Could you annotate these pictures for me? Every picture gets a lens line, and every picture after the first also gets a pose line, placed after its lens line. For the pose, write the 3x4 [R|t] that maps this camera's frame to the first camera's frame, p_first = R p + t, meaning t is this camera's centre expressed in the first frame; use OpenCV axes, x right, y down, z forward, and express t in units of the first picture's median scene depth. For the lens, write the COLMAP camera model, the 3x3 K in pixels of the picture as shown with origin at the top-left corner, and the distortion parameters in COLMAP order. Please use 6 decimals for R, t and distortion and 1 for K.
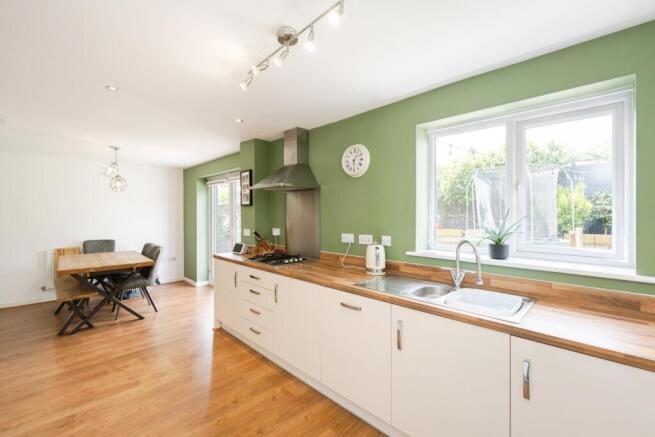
lens RADIAL K [[287.0, 0, 320.9], [0, 287.0, 214.2], [0, 0, 1]] dist [-0.013990, 0.000286]
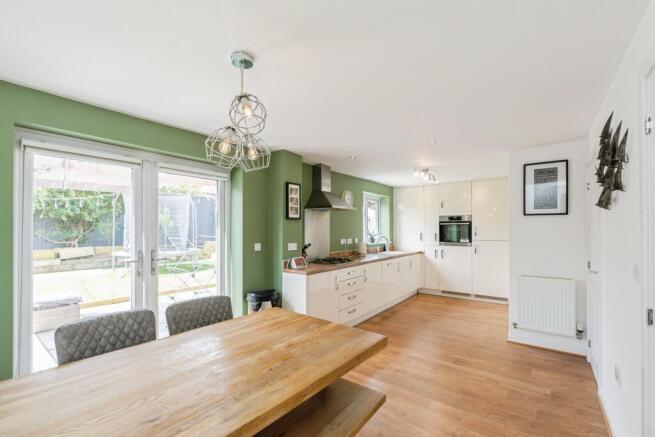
lens RADIAL K [[287.0, 0, 347.2], [0, 287.0, 228.1], [0, 0, 1]] dist [-0.013990, 0.000286]
pose [[-0.226873, 0.009043, 0.973882, -1.656457], [0.008528, 0.999937, -0.007298, 0.014040], [-0.973887, 0.006650, -0.226935, 1.406271]]
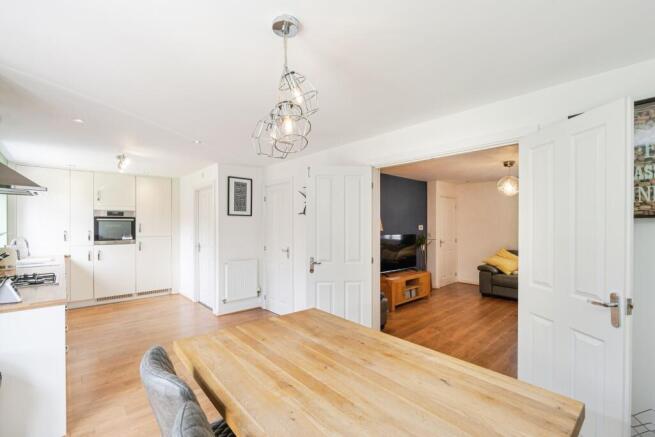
lens RADIAL K [[262.8, 0, 324.7], [0, 262.8, 227.0], [0, 0, 1]] dist [0.001650, 0.000035]
pose [[-0.999938, 0.005144, 0.009885, -1.128861], [0.005302, 0.999856, 0.016096, -0.000110], [-0.009800, 0.016147, -0.999822, 1.920274]]
